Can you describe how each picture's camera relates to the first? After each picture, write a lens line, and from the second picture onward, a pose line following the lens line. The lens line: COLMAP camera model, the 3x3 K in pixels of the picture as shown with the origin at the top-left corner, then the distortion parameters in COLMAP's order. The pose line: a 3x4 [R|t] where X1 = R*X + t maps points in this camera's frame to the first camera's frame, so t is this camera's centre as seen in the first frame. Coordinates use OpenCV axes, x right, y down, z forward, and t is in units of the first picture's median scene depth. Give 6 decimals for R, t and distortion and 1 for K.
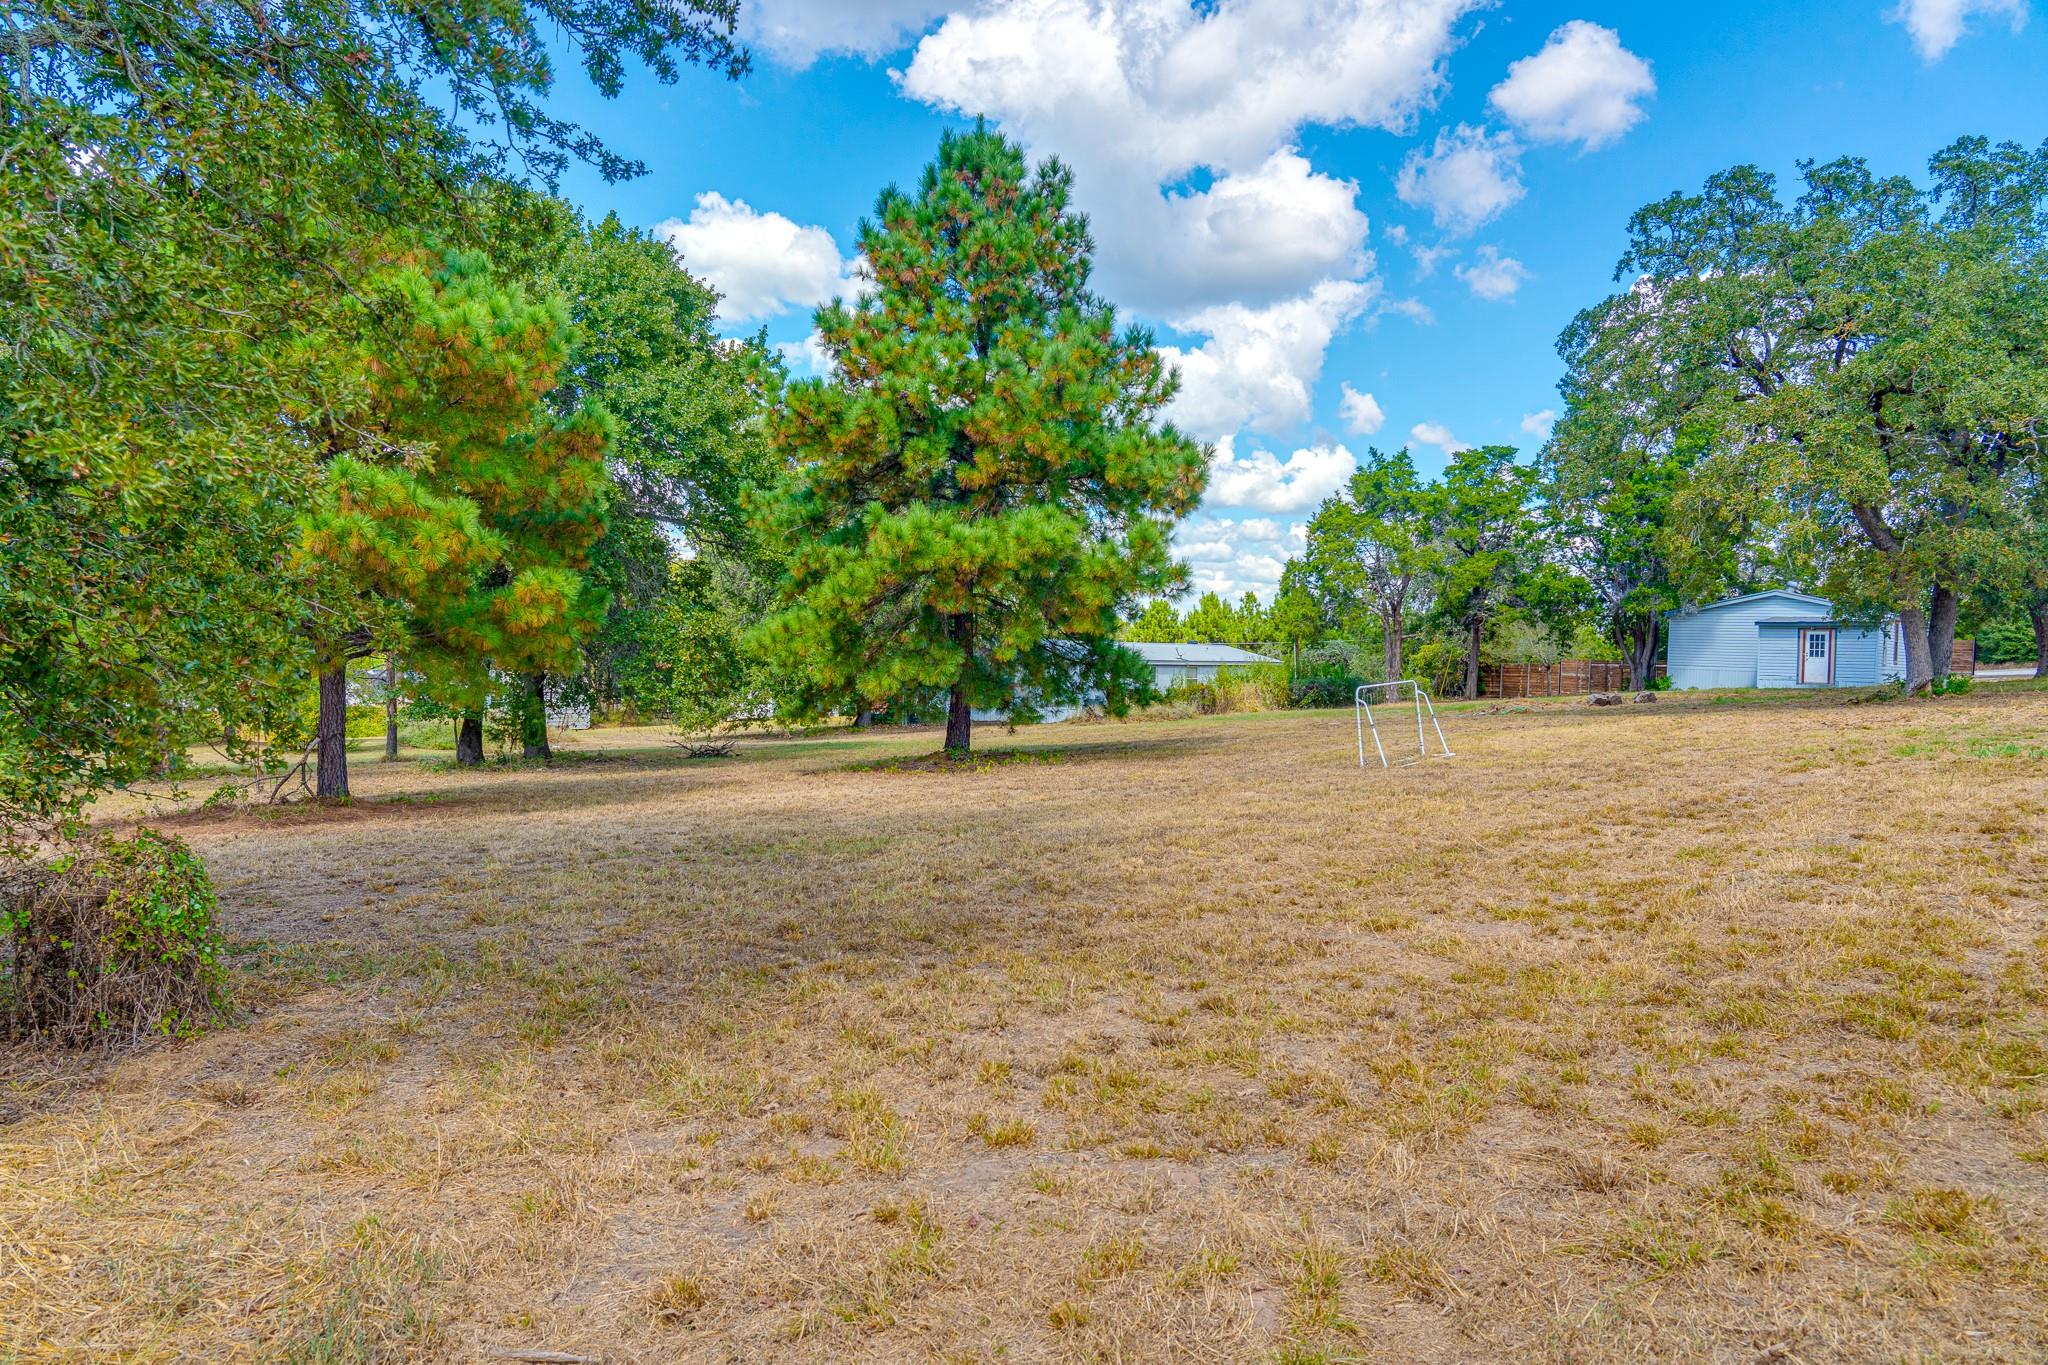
lens RADIAL K [[1436.2, 0, 1024.0], [0, 1436.2, 682.5], [0, 0, 1]] dist [-0.001794, -0.000022]
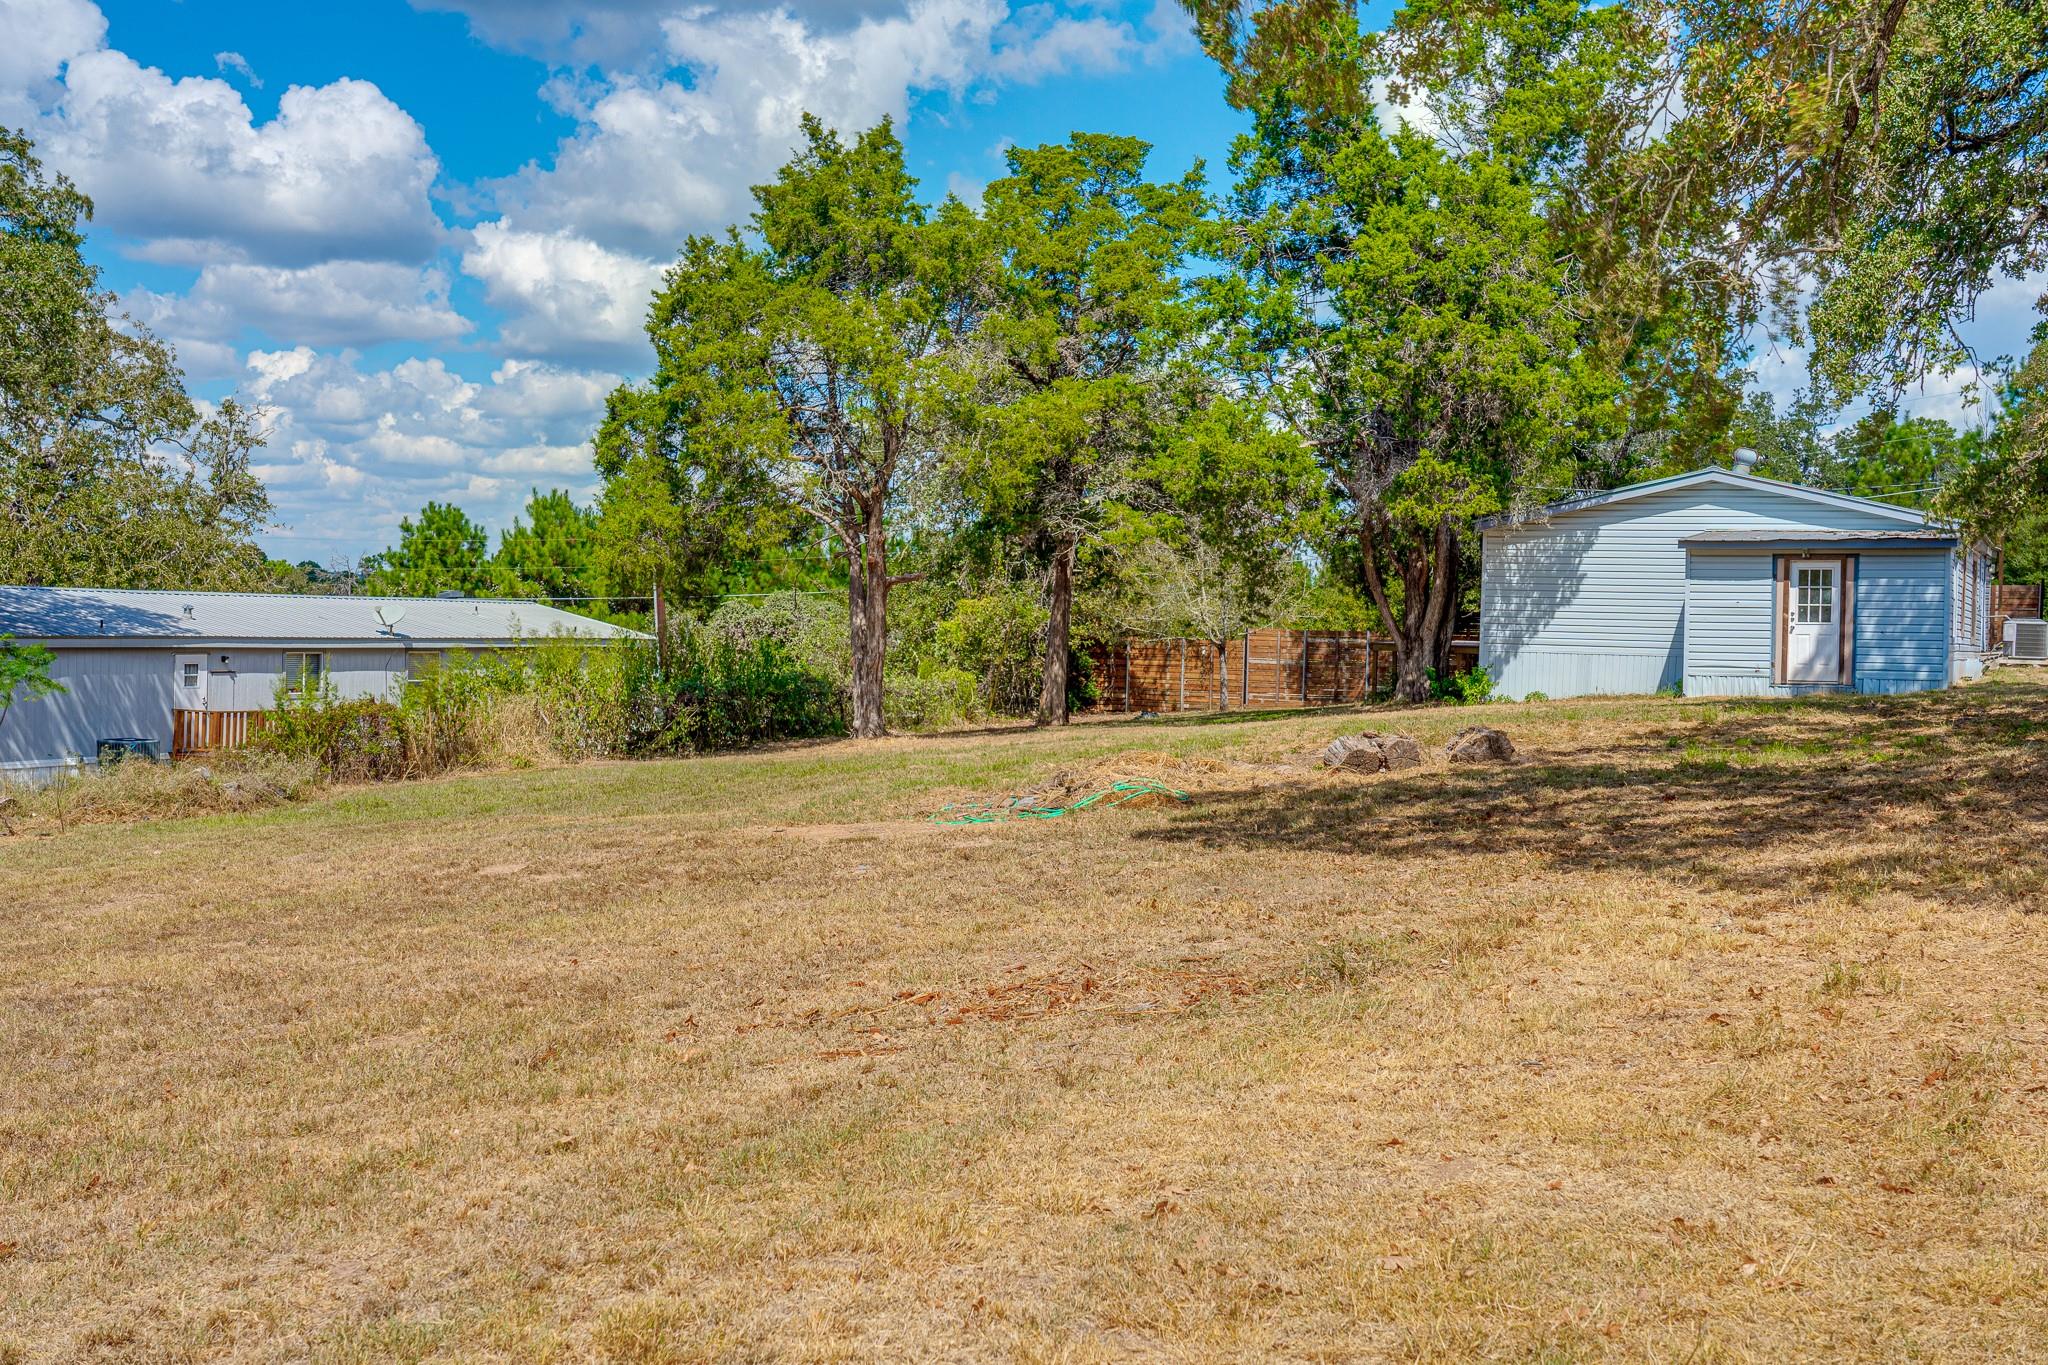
lens RADIAL K [[2214.2, 0, 1024.0], [0, 2214.2, 682.5], [0, 0, 1]] dist [-0.001537, 0.001171]
pose [[0.966358, -0.012718, 0.256884, 0.137743], [0.010285, 0.999889, 0.010812, -0.008573], [-0.256993, -0.007806, 0.966382, 0.373632]]
